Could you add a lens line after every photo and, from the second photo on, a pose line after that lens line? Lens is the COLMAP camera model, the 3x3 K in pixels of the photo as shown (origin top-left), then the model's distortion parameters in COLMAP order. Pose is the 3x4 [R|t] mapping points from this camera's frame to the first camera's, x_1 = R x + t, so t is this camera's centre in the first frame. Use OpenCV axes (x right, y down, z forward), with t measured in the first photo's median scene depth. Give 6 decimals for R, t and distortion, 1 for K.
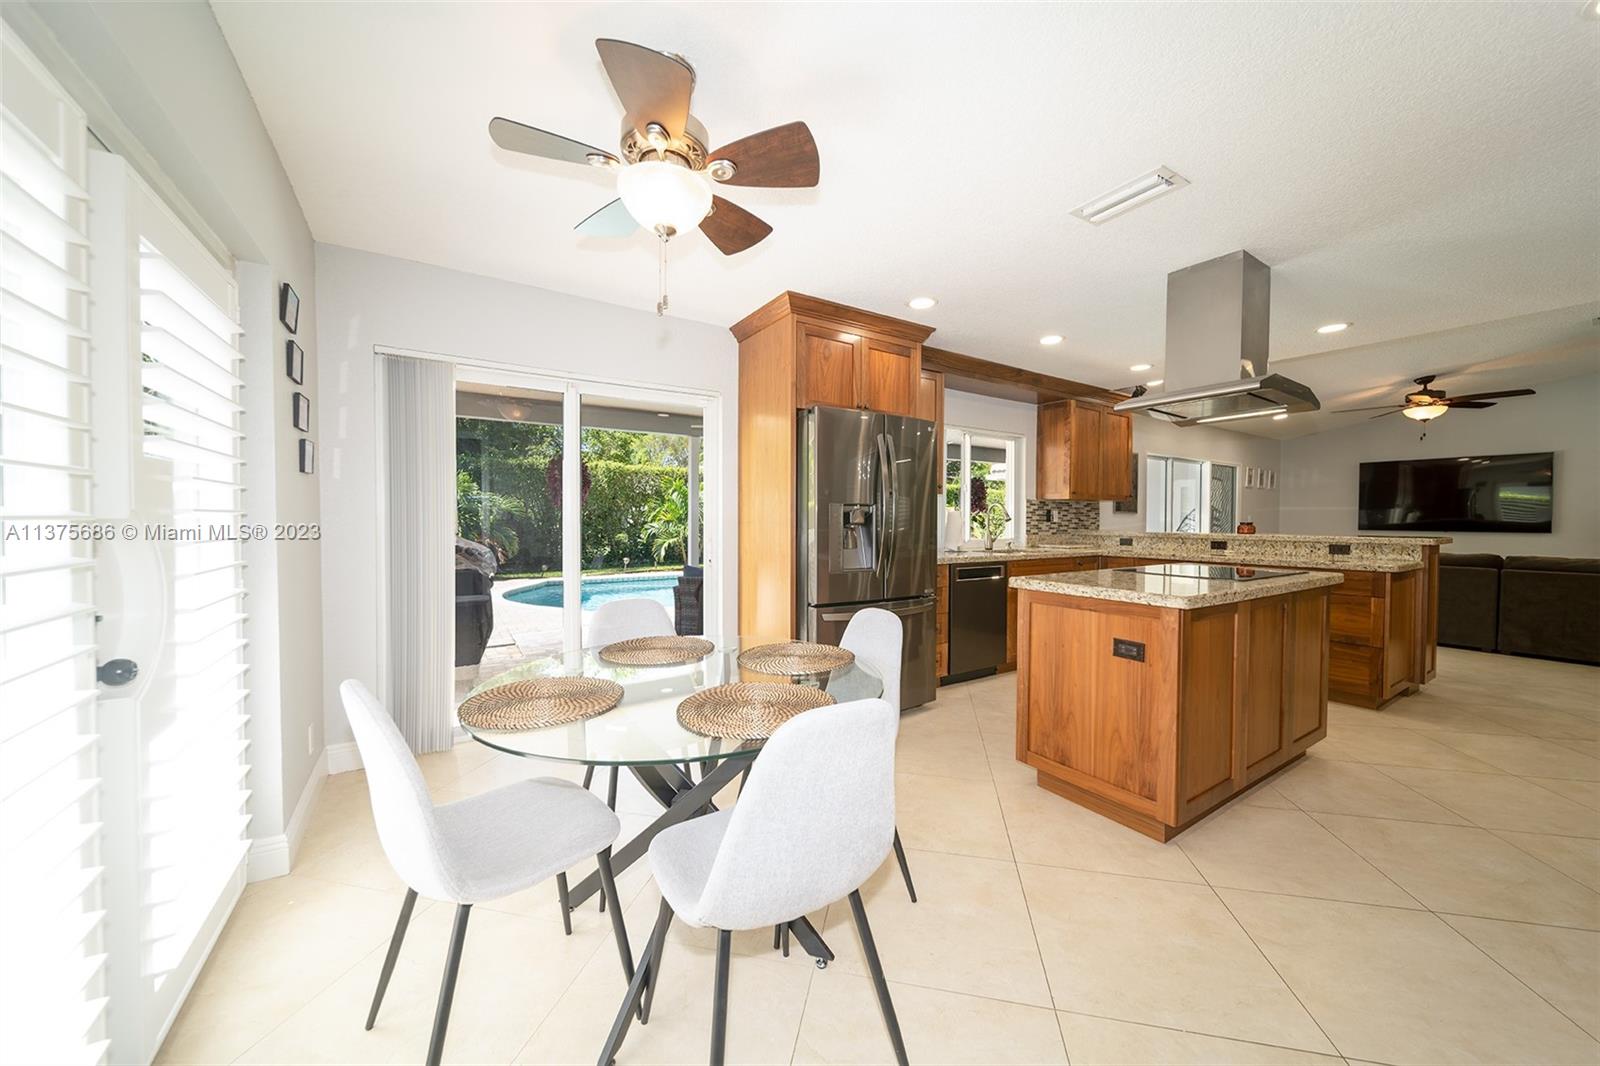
lens RADIAL K [[559.0, 0, 802.3], [0, 559.0, 530.0], [0, 0, 1]] dist [-0.000715, -0.000108]
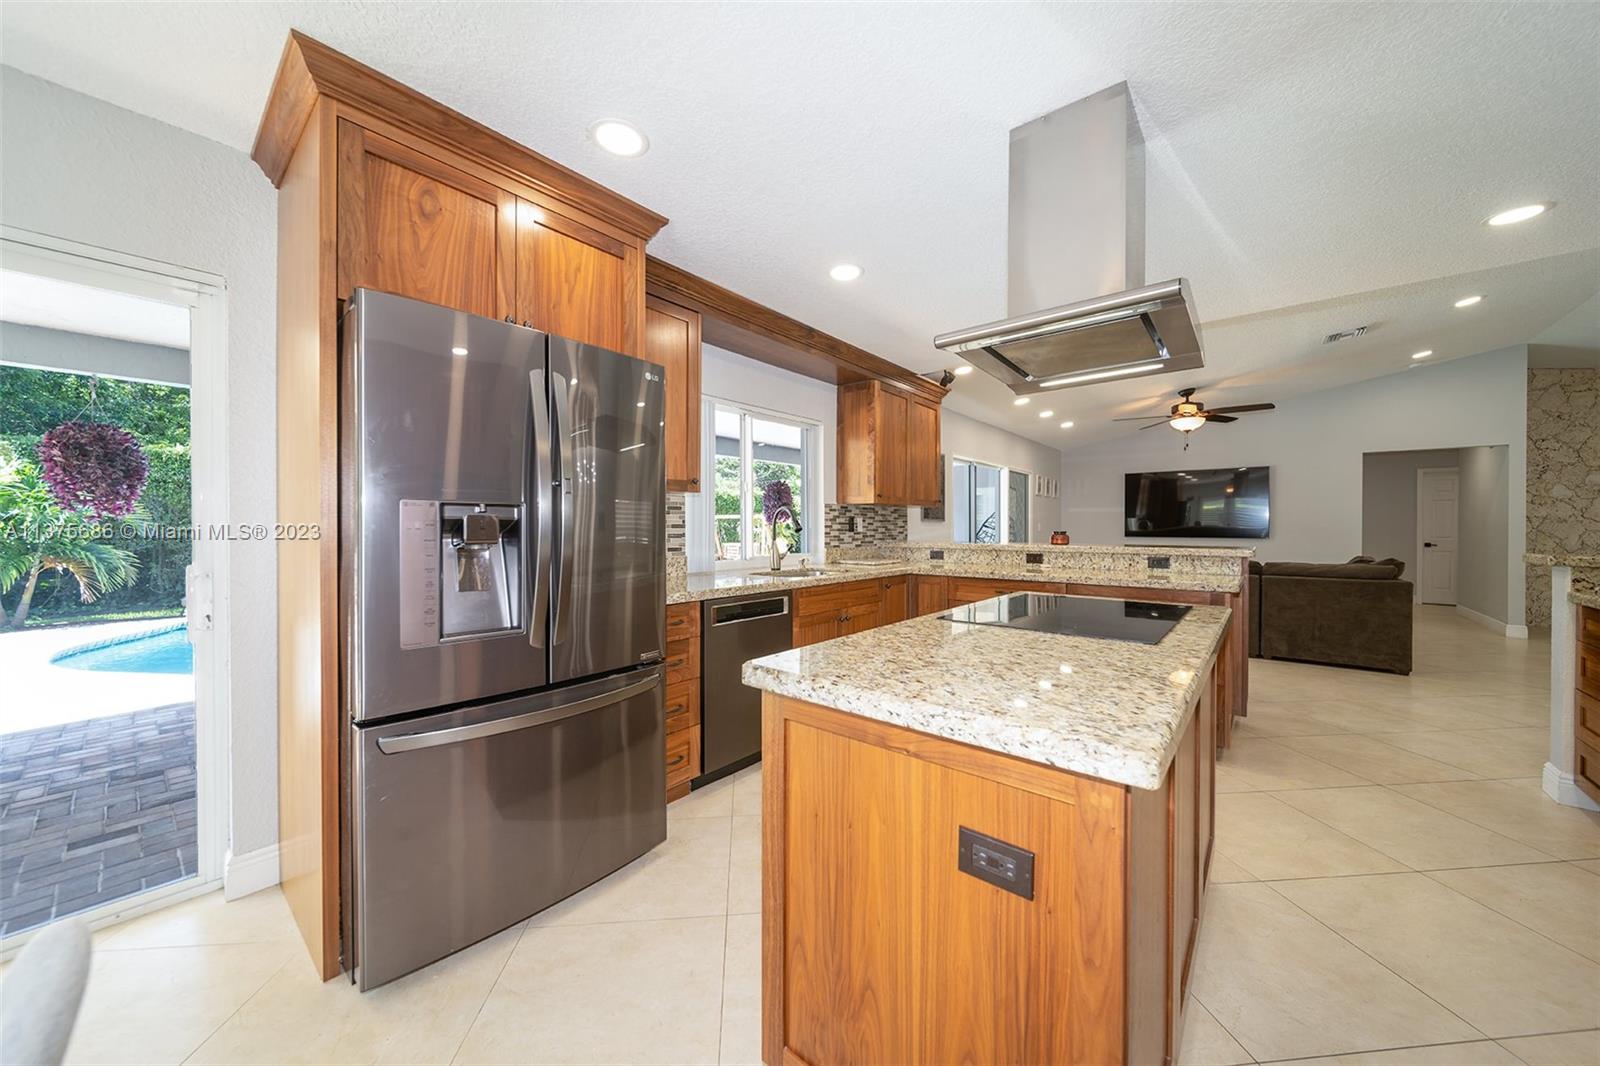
lens RADIAL K [[559.0, 0, 802.3], [0, 559.0, 530.0], [0, 0, 1]] dist [-0.000715, -0.000108]
pose [[0.952678, -0.005707, 0.303927, 0.137477], [0.010151, 0.999863, -0.013044, -0.007845], [-0.303811, 0.015512, 0.952606, 0.272077]]
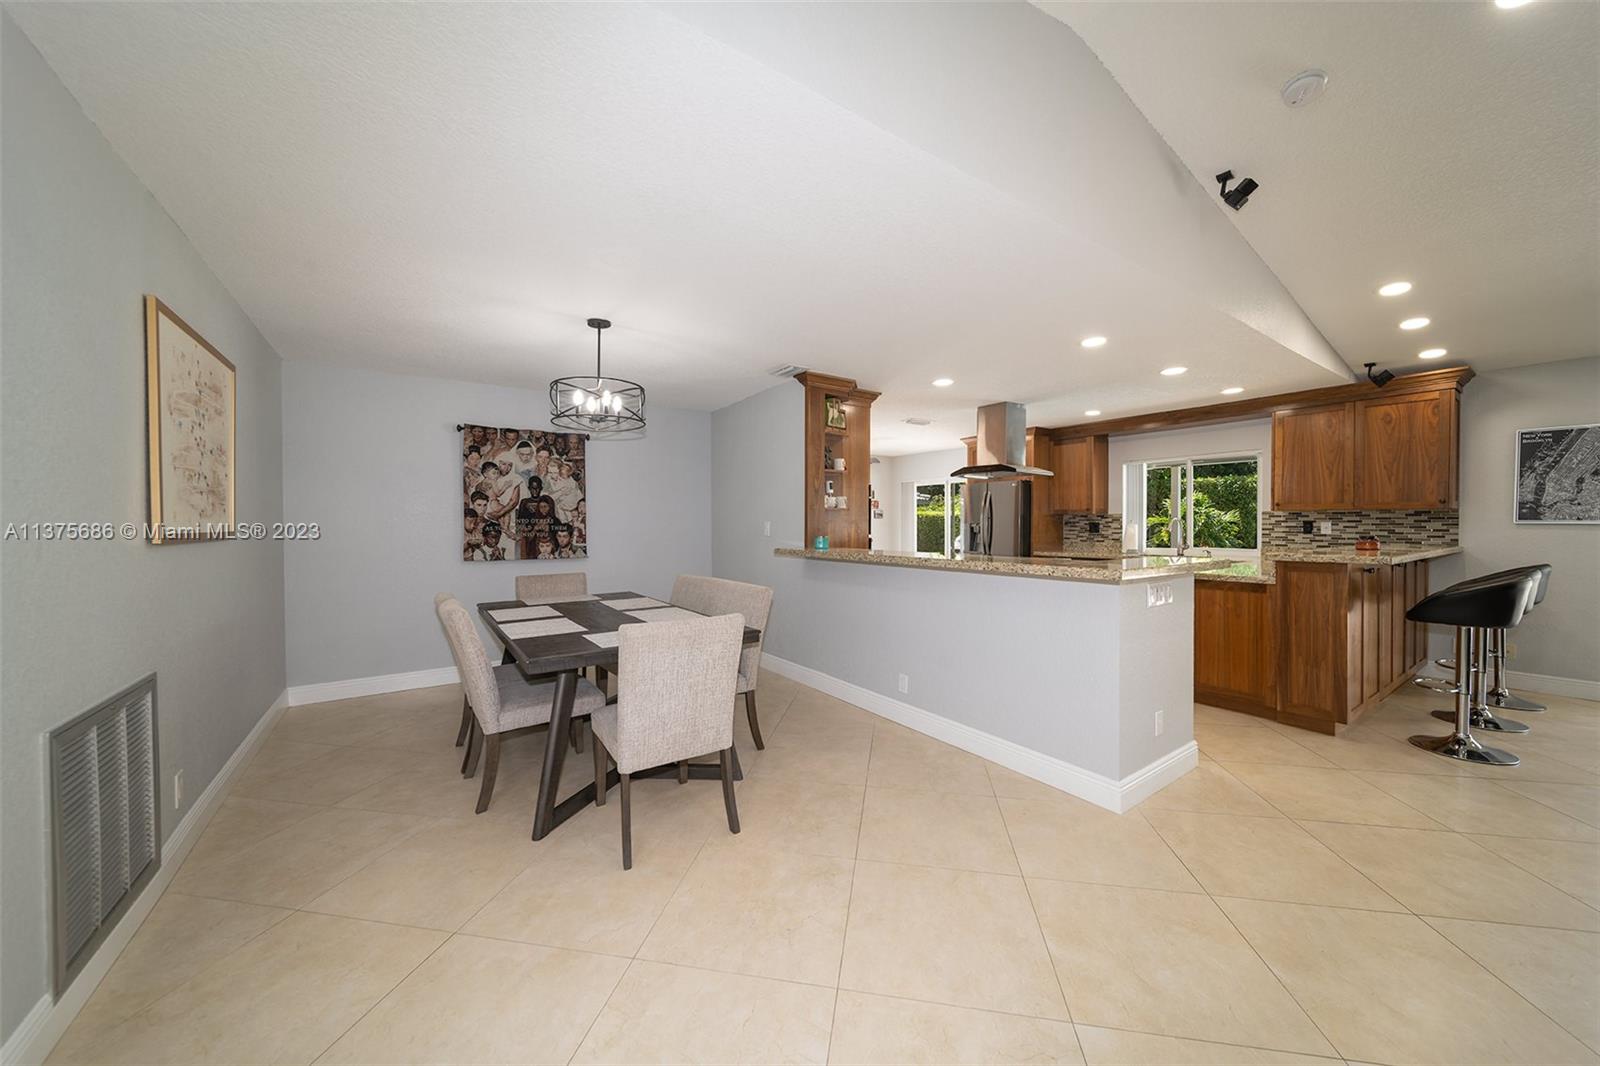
lens RADIAL K [[559.0, 0, 802.3], [0, 559.0, 530.0], [0, 0, 1]] dist [-0.000715, -0.000108]
pose [[0.037983, 0.004977, -0.999266, 1.473744], [-0.020722, 0.999776, 0.004191, -0.007995], [0.999064, 0.020547, 0.038078, 0.121841]]
